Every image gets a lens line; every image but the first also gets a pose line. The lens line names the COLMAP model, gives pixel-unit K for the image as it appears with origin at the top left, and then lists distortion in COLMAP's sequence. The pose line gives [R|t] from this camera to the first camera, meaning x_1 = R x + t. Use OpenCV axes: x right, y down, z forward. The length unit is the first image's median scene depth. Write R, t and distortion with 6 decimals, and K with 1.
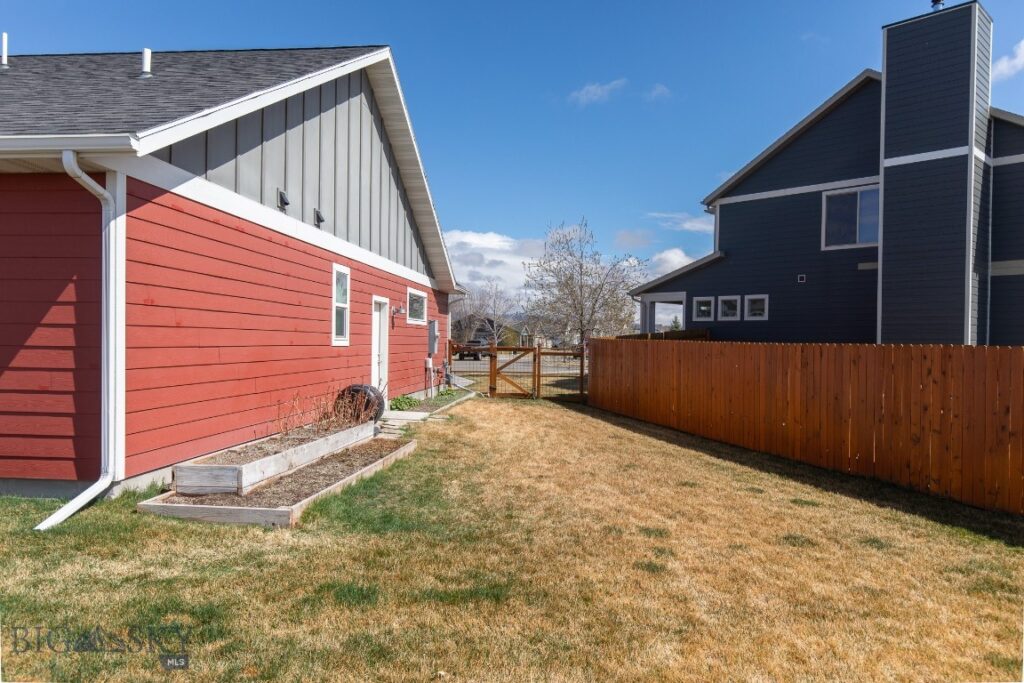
lens RADIAL K [[722.6, 0, 512.0], [0, 722.6, 341.5], [0, 0, 1]] dist [0.008799, -0.002086]
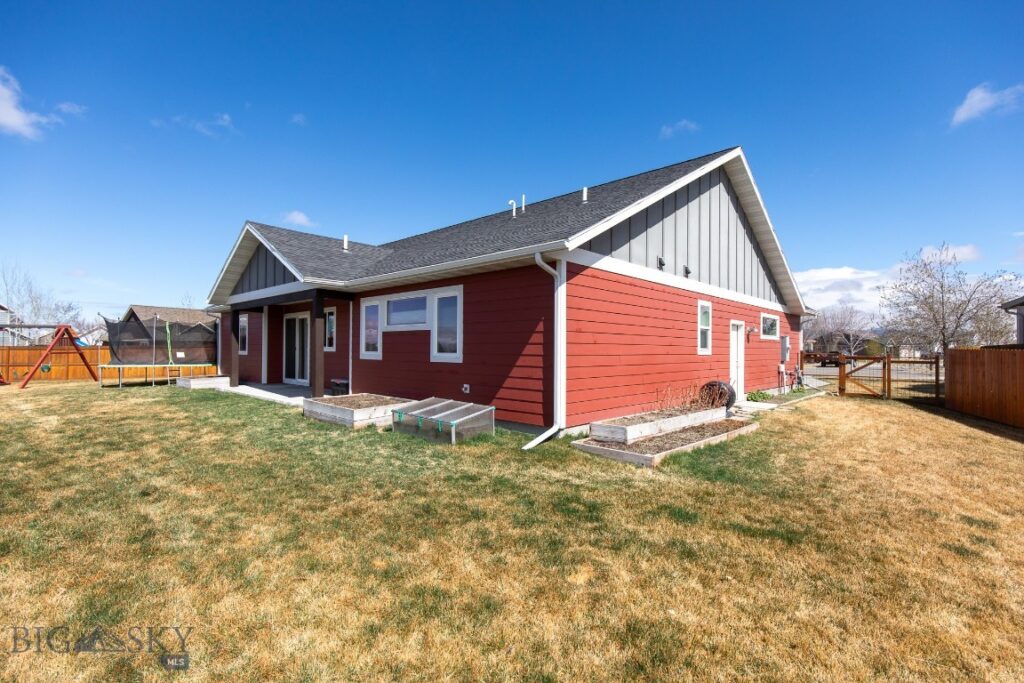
lens RADIAL K [[470.2, 0, 512.0], [0, 470.2, 341.5], [0, 0, 1]] dist [0.004555, 0.000484]
pose [[0.788809, -0.017718, -0.614383, 0.082864], [0.003147, 0.999688, -0.024789, 0.001832], [0.614630, 0.017621, 0.788619, -0.015850]]
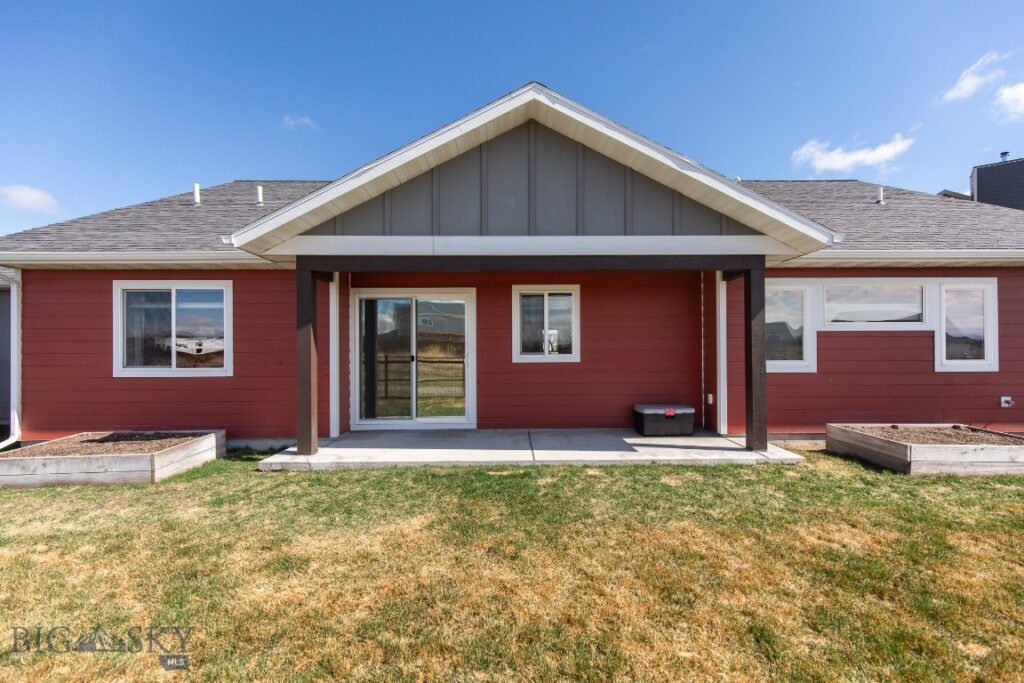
lens RADIAL K [[470.2, 0, 512.0], [0, 470.2, 341.5], [0, 0, 1]] dist [0.004555, 0.000484]
pose [[0.995005, -0.019208, 0.097963, -2.097857], [0.019886, 0.999785, -0.005949, -0.057527], [-0.097828, 0.007867, 0.995172, -0.048999]]
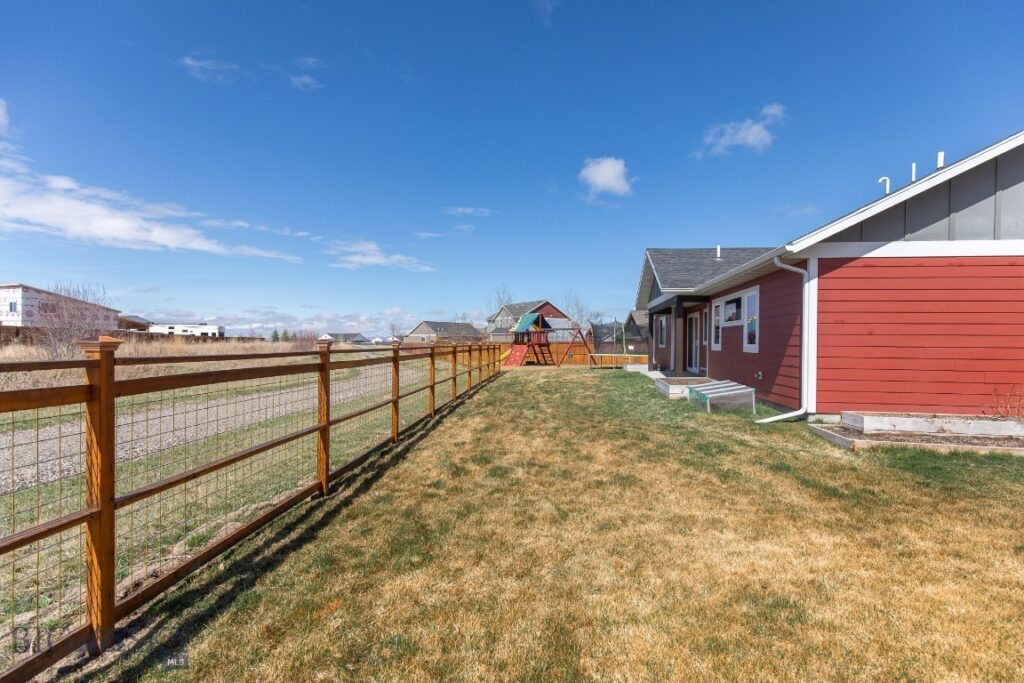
lens RADIAL K [[482.2, 0, 512.0], [0, 482.2, 341.5], [0, 0, 1]] dist [-0.000990, -0.000203]
pose [[-0.054479, -0.014918, -0.998403, 0.782647], [-0.012169, 0.999824, -0.014275, 0.024125], [0.998441, 0.011371, -0.054651, 0.240220]]
